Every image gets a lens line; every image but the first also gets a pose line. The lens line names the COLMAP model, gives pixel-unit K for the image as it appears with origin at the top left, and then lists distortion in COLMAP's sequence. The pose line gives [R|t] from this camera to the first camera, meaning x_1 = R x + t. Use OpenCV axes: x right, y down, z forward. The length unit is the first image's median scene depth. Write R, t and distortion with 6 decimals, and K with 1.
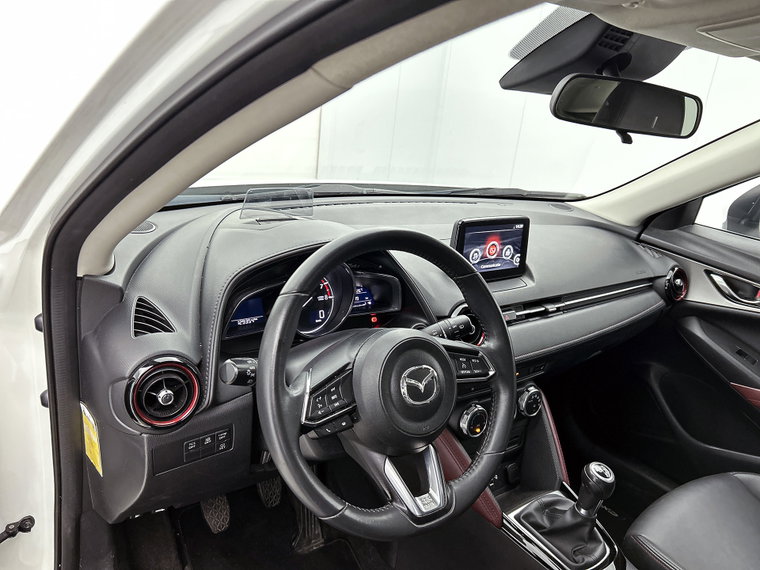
lens RADIAL K [[565.2, 0, 380.0], [0, 565.2, 285.0], [0, 0, 1]] dist [0.067468, -0.095082]
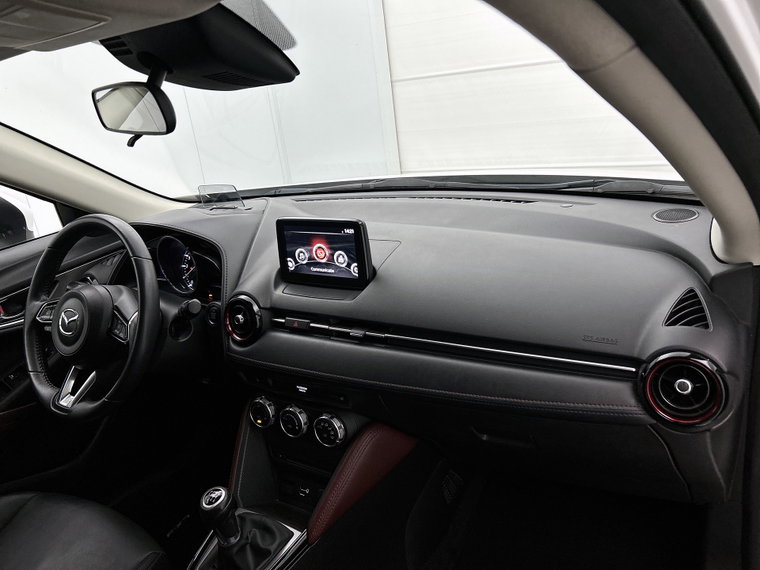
lens RADIAL K [[565.2, 0, 380.0], [0, 565.2, 285.0], [0, 0, 1]] dist [0.067468, -0.095082]
pose [[0.361360, 0.174858, -0.915884, 1.067857], [-0.140021, 0.981297, 0.132102, -0.143419], [0.921853, 0.080506, 0.379085, 0.725091]]
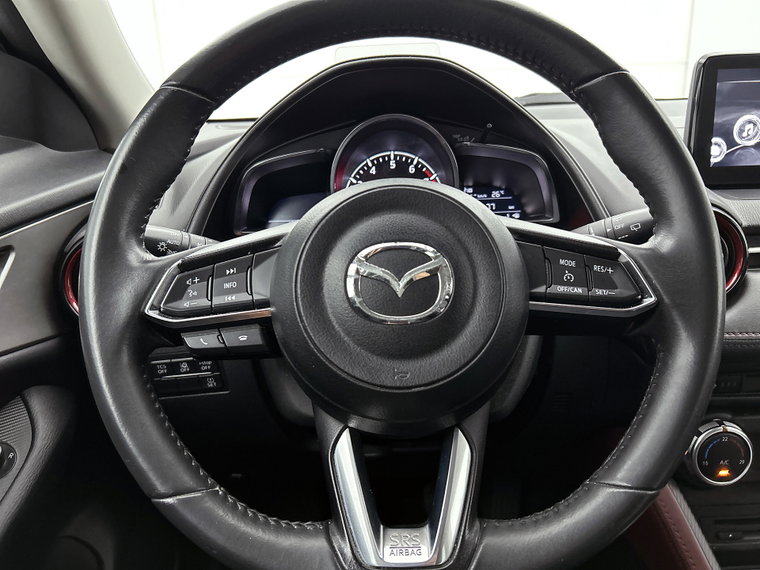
lens RADIAL K [[584.7, 0, 390.6], [0, 584.7, 283.3], [0, 0, 1]] dist [0.006871, -0.000057]
pose [[0.810279, 0.033248, -0.585100, 0.210623], [-0.069177, 0.996836, -0.039155, 0.121831], [0.581947, 0.072202, 0.810015, 0.381074]]
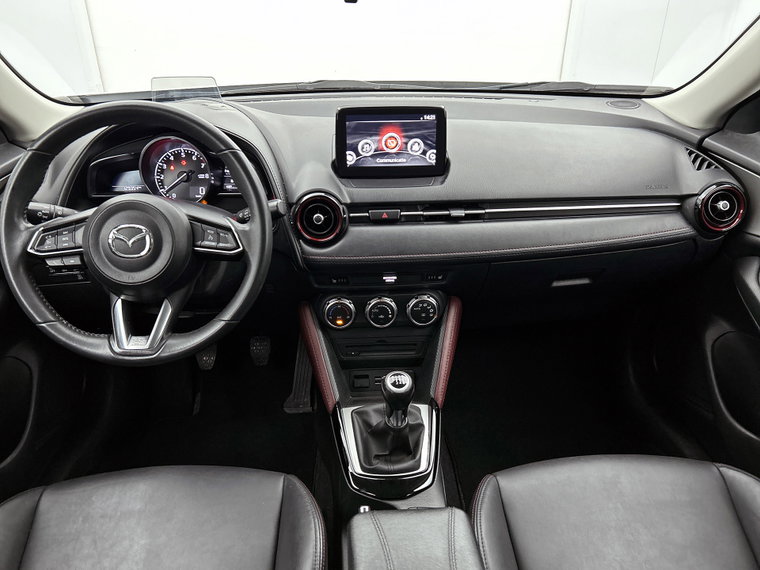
lens RADIAL K [[565.2, 0, 380.0], [0, 565.2, 285.0], [0, 0, 1]] dist [0.067468, -0.095082]
pose [[0.842611, 0.154352, -0.515928, 0.684910], [-0.086259, 0.984358, 0.153616, 0.026298], [0.531569, -0.084935, 0.842745, 0.178440]]
